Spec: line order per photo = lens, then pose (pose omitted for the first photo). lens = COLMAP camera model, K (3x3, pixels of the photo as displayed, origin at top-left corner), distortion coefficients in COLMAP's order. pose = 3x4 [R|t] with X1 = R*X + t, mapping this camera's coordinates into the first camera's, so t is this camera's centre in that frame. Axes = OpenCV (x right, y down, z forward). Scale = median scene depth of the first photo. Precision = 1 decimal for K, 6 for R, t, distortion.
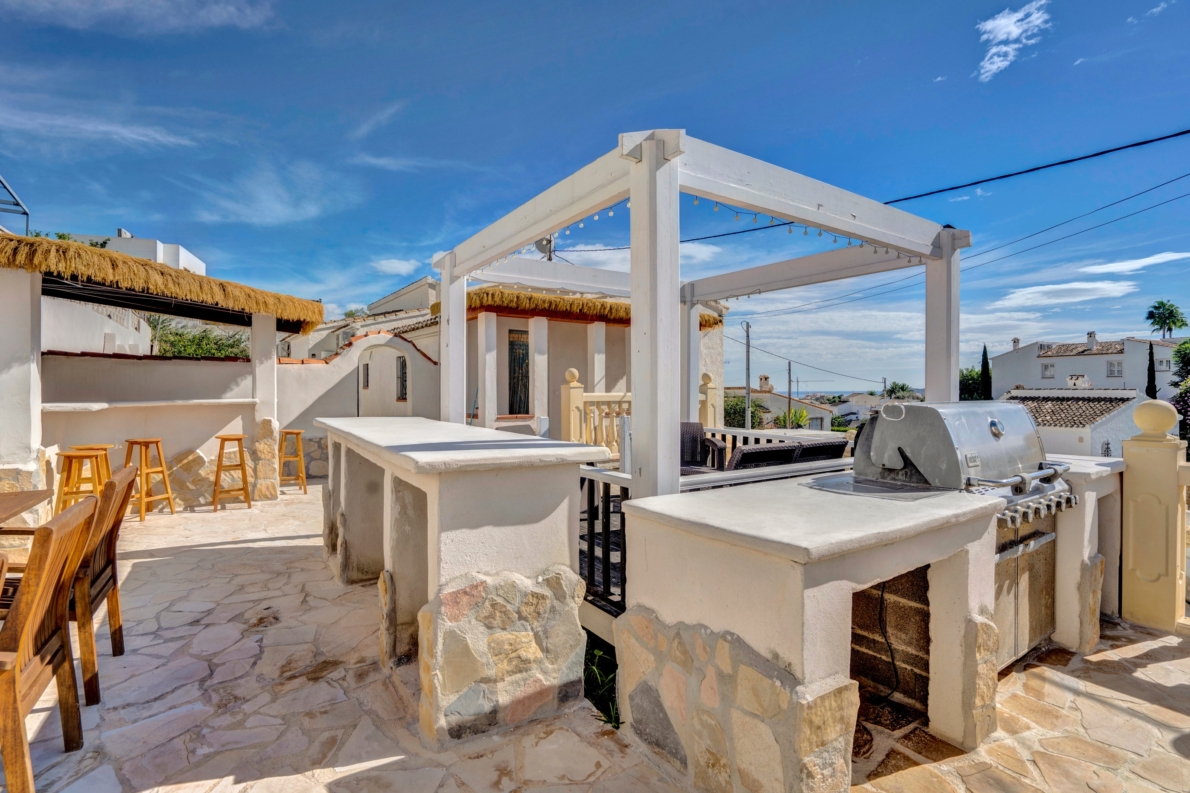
lens RADIAL K [[560.5, 0, 597.2], [0, 560.5, 391.3], [0, 0, 1]] dist [-0.056018, 0.018802]
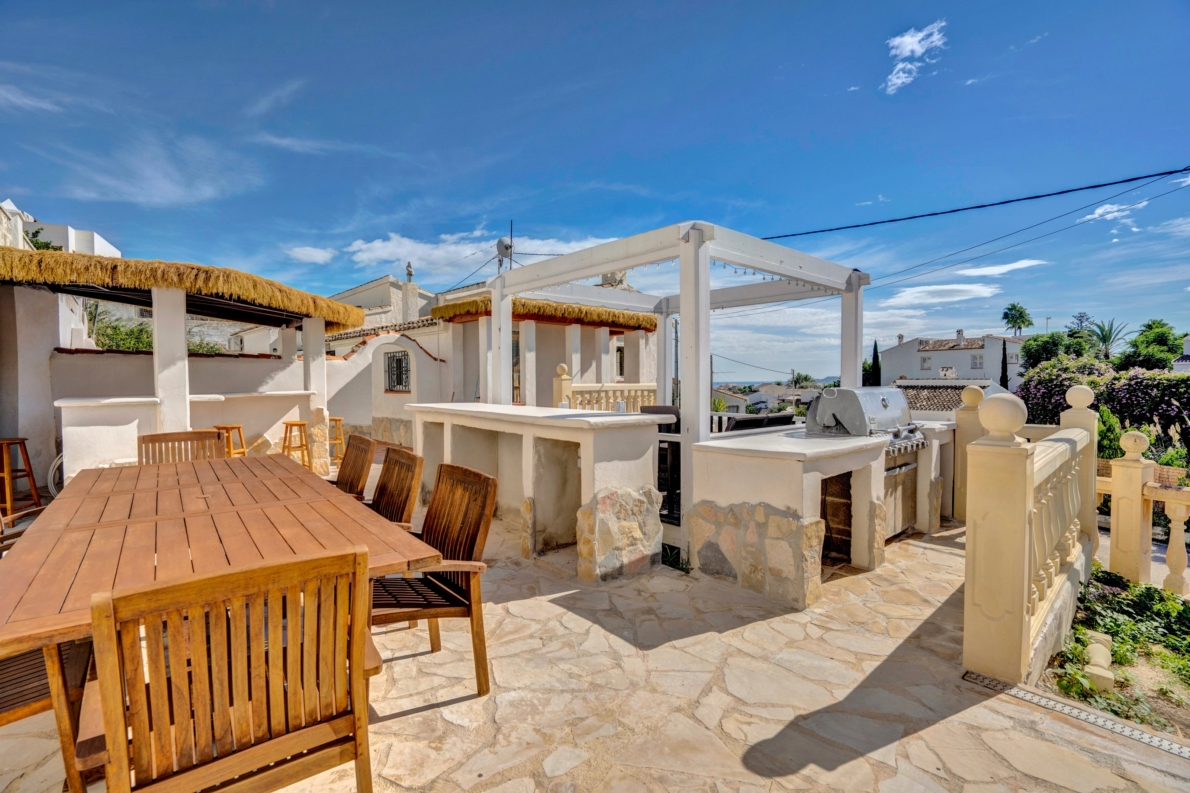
lens RADIAL K [[554.9, 0, 595.0], [0, 554.9, 396.5], [0, 0, 1]] dist [-0.072792, 0.028383]
pose [[0.989920, -0.009570, 0.141304, -0.411867], [0.006074, 0.999665, 0.025154, 0.000534], [-0.141498, -0.024042, 0.989647, -0.562036]]
